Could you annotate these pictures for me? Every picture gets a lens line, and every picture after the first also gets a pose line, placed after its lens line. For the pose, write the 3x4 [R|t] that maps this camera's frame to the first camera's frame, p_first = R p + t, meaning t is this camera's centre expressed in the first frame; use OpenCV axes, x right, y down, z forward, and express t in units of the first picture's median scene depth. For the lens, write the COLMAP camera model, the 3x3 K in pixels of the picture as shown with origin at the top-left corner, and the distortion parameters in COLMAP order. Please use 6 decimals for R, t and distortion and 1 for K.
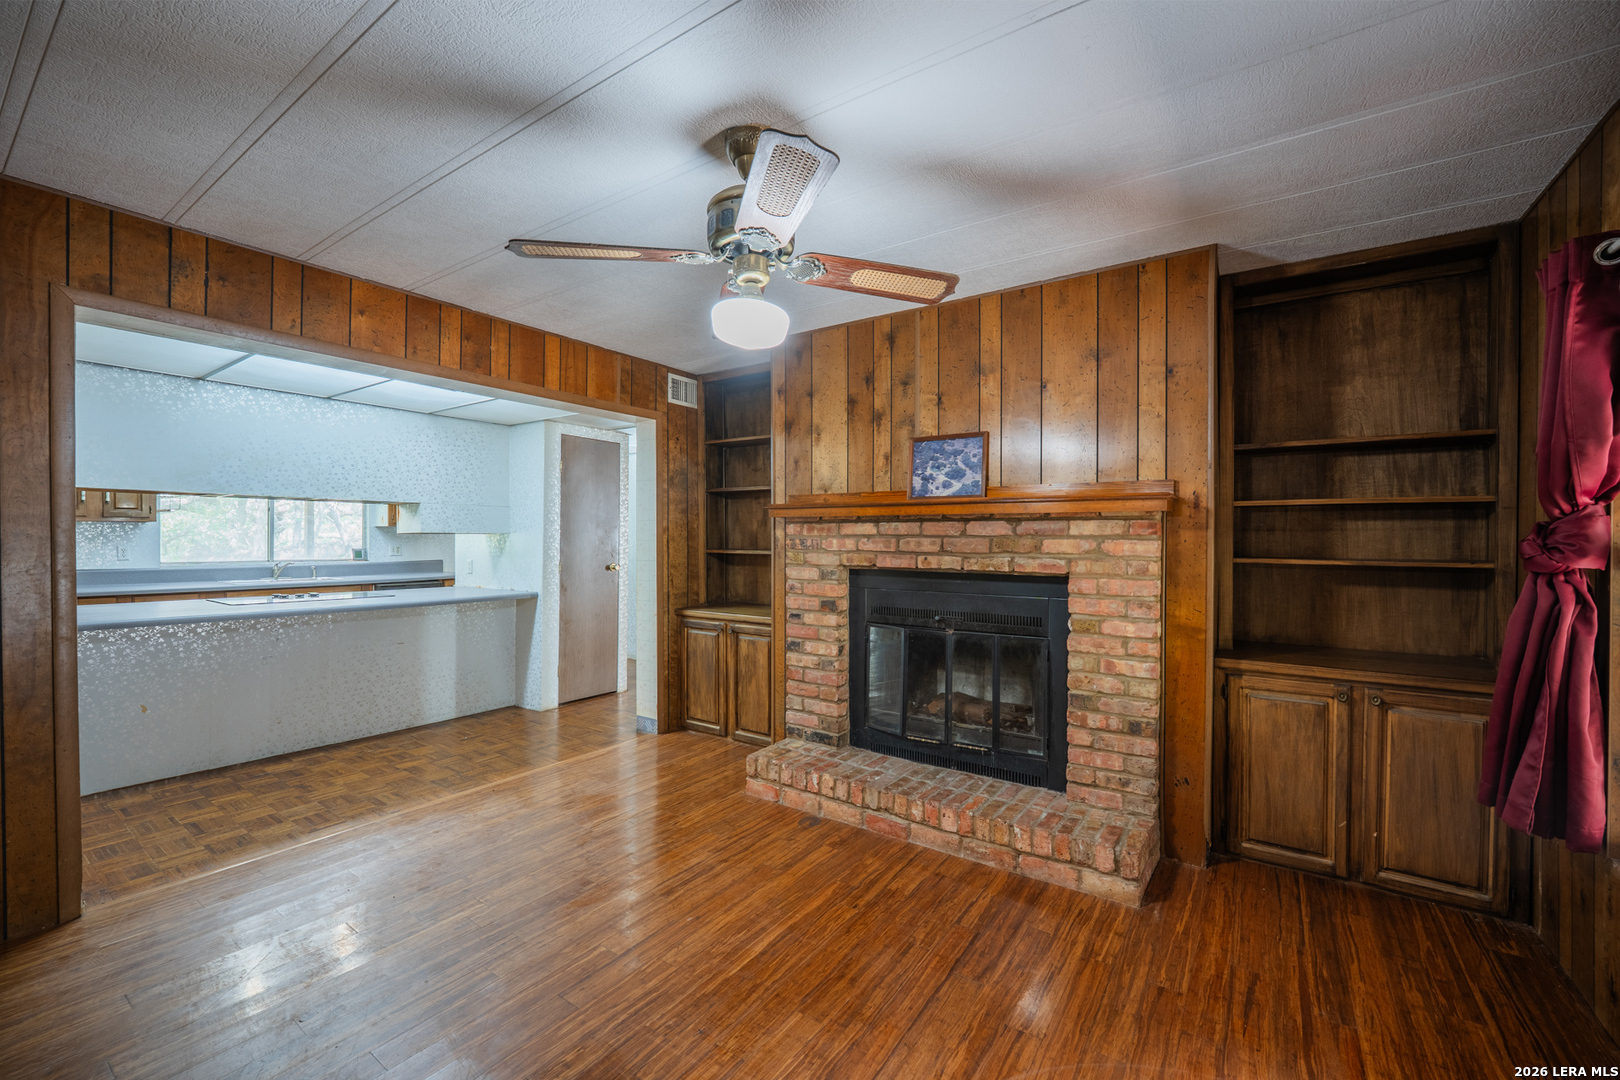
lens RADIAL K [[663.2, 0, 802.4], [0, 663.2, 536.3], [0, 0, 1]] dist [-0.007132, -0.001444]
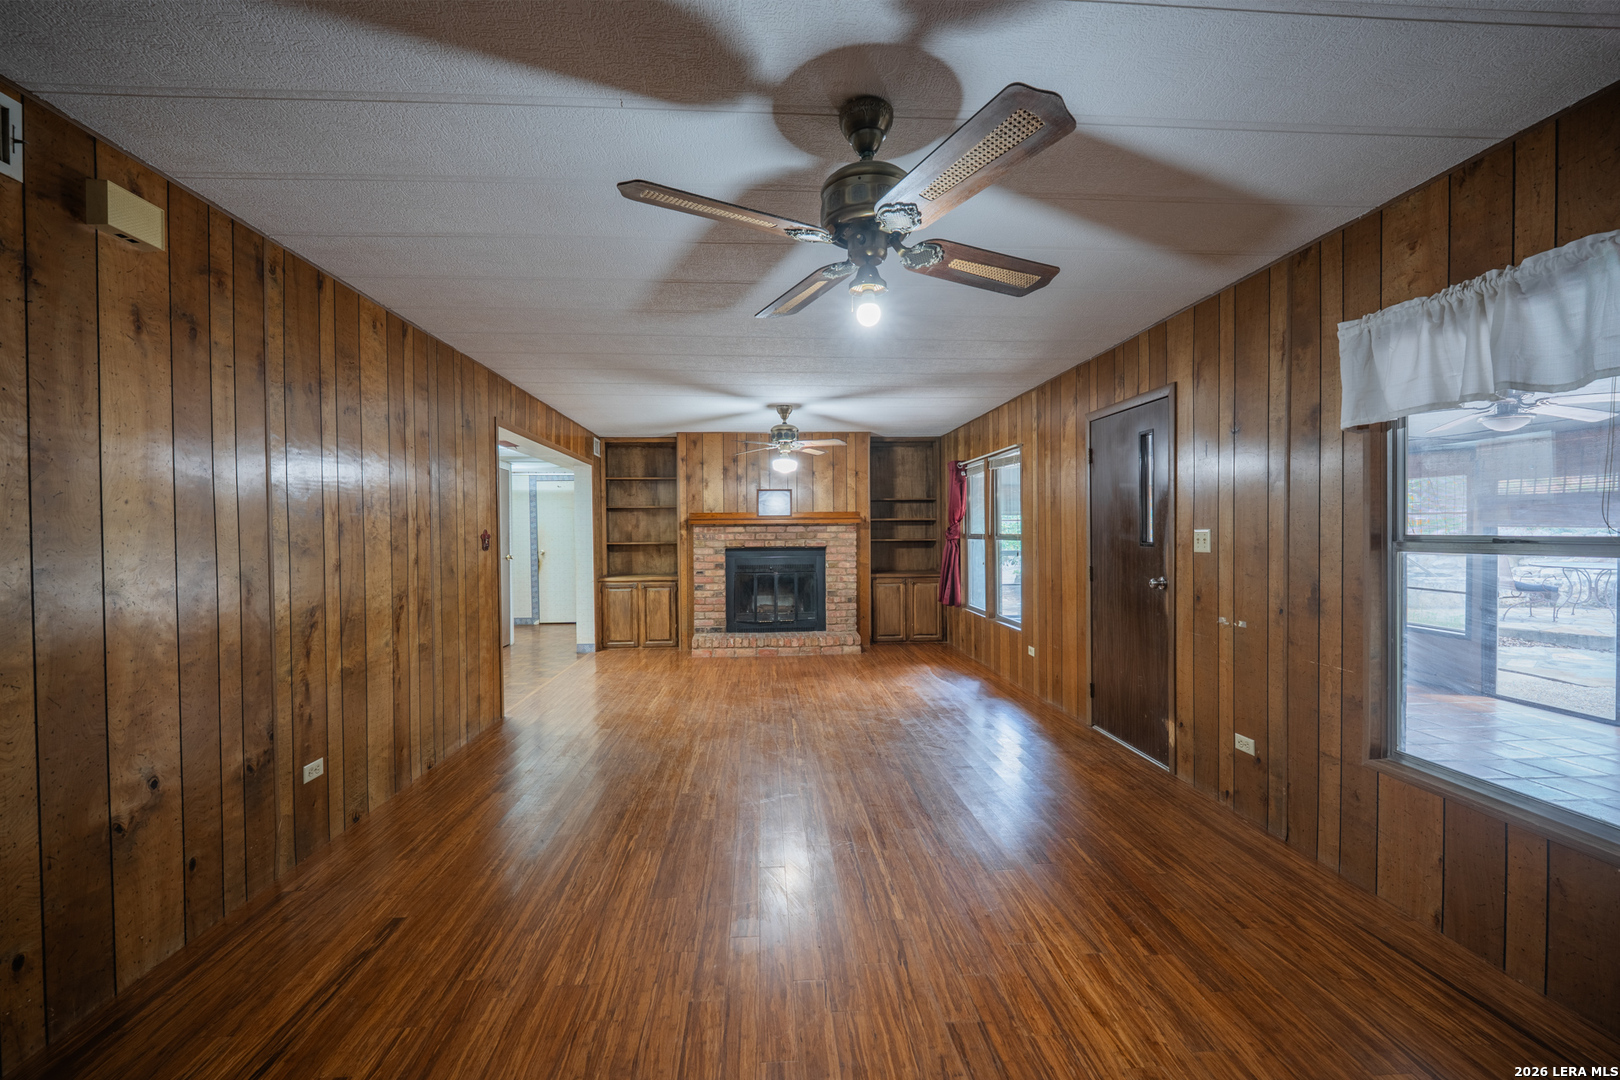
lens RADIAL K [[663.2, 0, 811.8], [0, 663.2, 528.6], [0, 0, 1]] dist [-0.007132, -0.001444]
pose [[0.770660, -0.007702, 0.637200, -1.266029], [0.012683, 0.999914, -0.003253, -0.004584], [-0.637121, 0.010589, 0.770691, -0.957732]]
